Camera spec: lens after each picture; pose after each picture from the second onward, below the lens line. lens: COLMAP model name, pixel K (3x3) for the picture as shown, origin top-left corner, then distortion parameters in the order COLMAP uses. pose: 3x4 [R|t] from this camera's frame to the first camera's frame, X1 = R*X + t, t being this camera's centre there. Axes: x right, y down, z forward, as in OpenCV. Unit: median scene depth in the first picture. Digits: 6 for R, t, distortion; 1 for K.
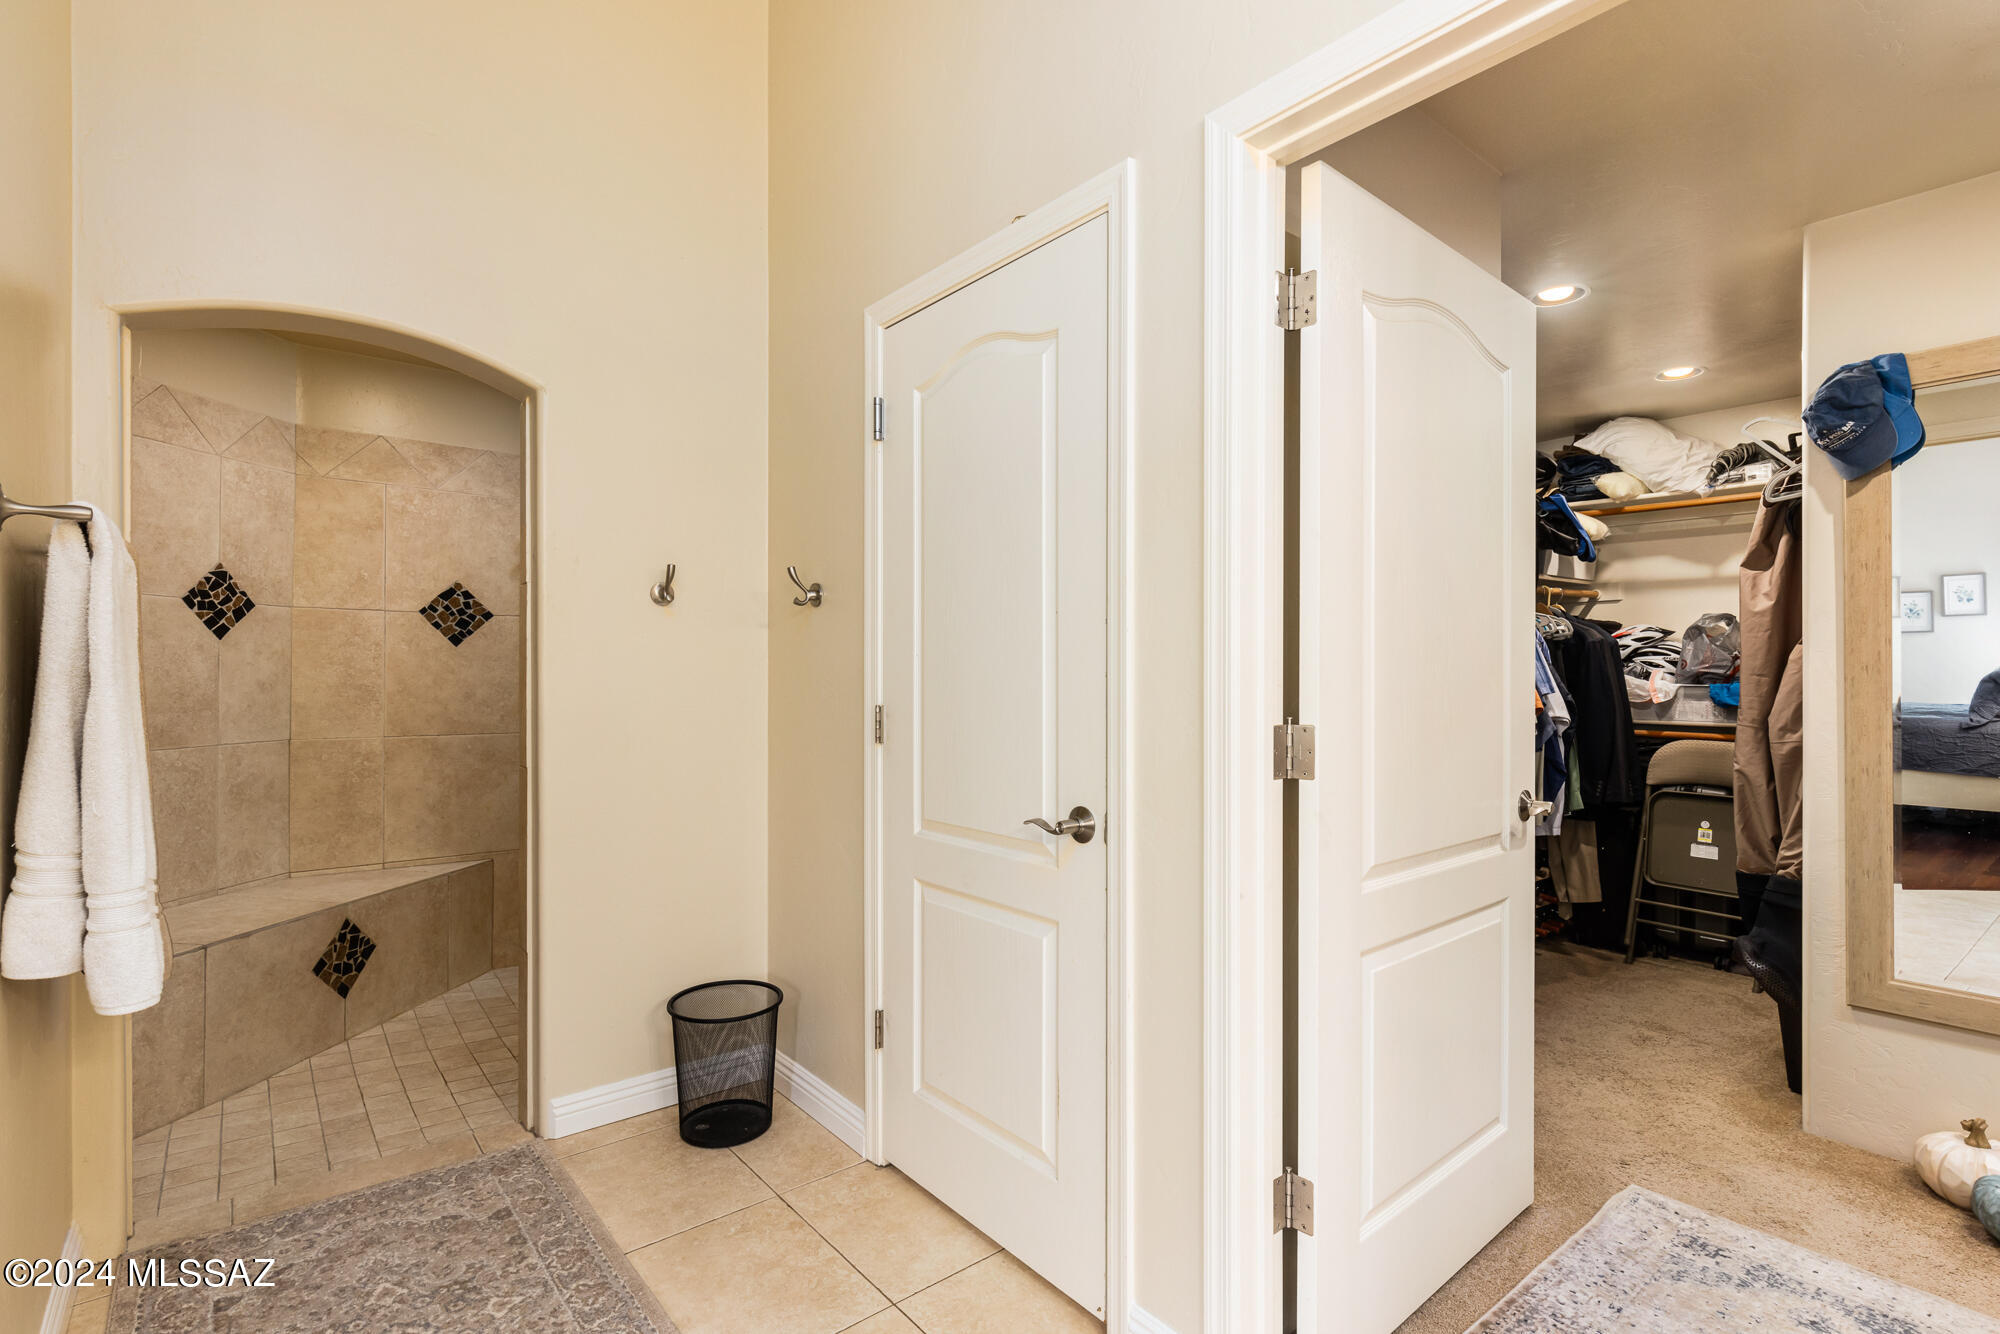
lens RADIAL K [[922.4, 0, 994.6], [0, 922.4, 659.6], [0, 0, 1]] dist [-0.004847, -0.000190]
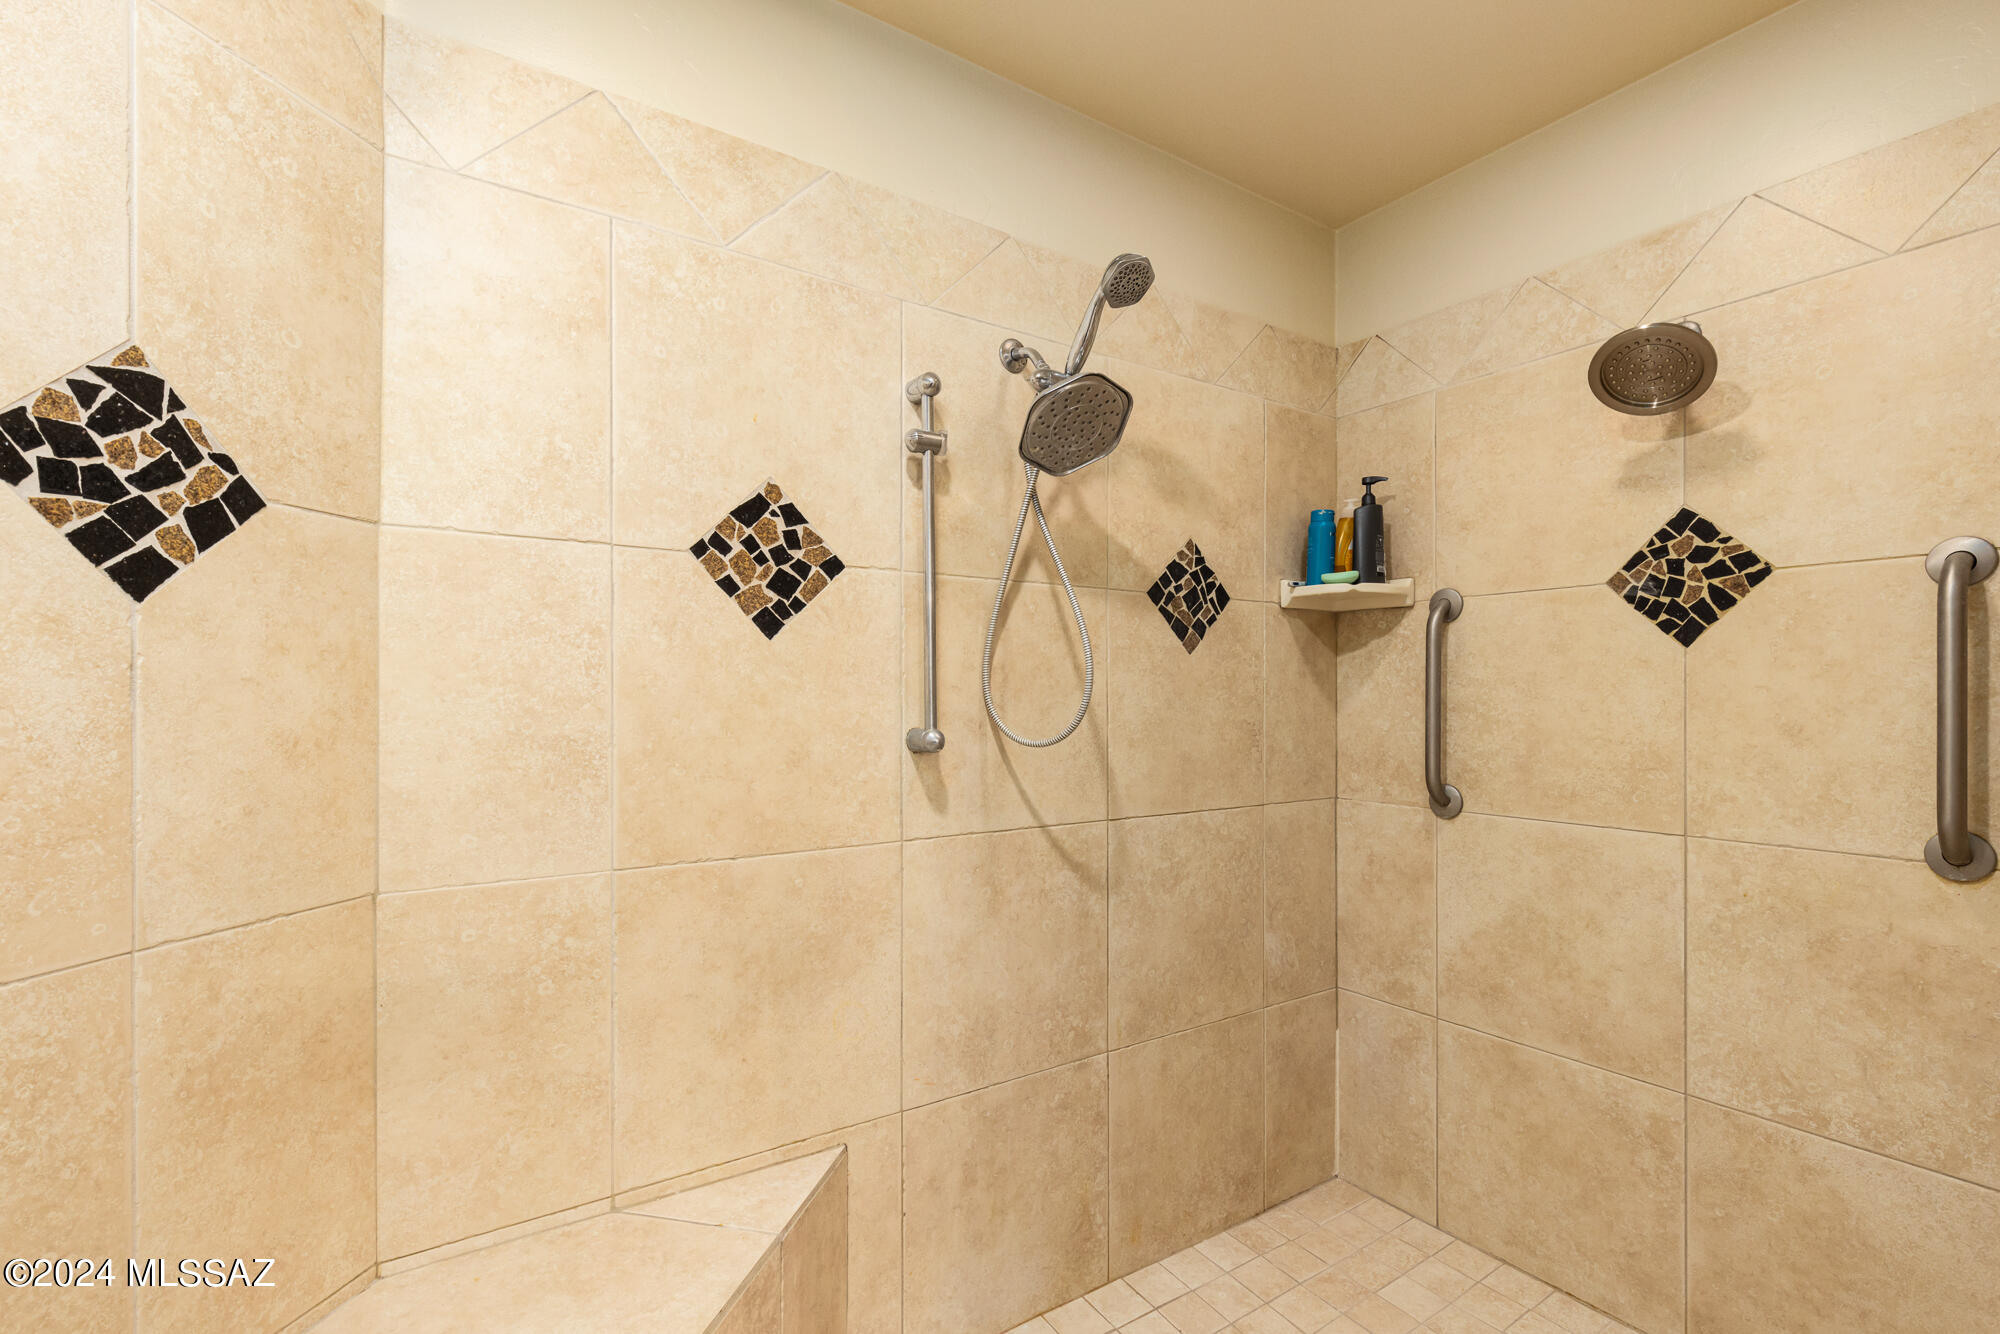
lens RADIAL K [[900.1, 0, 1005.3], [0, 900.1, 685.7], [0, 0, 1]] dist [0.004208, -0.000207]
pose [[0.996957, -0.001892, -0.077934, -0.463790], [0.002554, 0.999962, 0.008394, 0.003599], [0.077915, -0.008568, 0.996923, 0.628458]]
